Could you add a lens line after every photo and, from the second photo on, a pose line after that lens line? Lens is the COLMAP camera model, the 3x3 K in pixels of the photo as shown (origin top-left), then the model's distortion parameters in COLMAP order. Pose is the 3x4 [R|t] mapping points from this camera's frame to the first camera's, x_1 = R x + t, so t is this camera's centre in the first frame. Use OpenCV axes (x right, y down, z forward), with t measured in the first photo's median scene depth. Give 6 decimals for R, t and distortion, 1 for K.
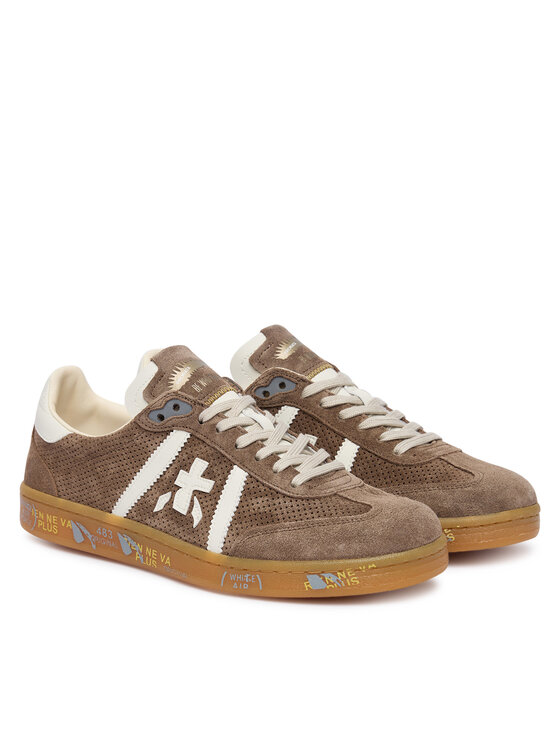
lens RADIAL K [[1156.0, 0, 280.0], [0, 1156.0, 373.0], [0, 0, 1]] dist [-0.384954, -0.016172]
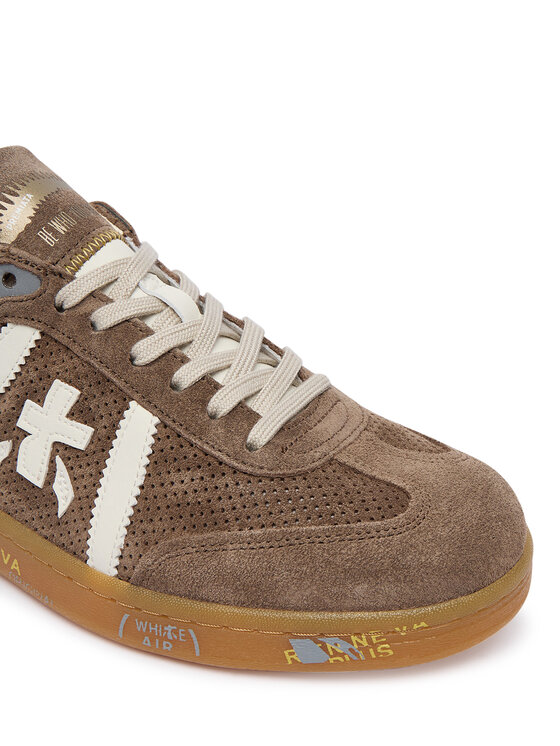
lens RADIAL K [[848.0, 0, 280.0], [0, 848.0, 373.0], [0, 0, 1]] dist [-0.059658, -0.000839]
pose [[0.985650, -0.043524, 0.163095, -0.034961], [-0.009761, 0.949876, 0.312474, -0.051139], [-0.168520, -0.309582, 0.935820, 0.633836]]
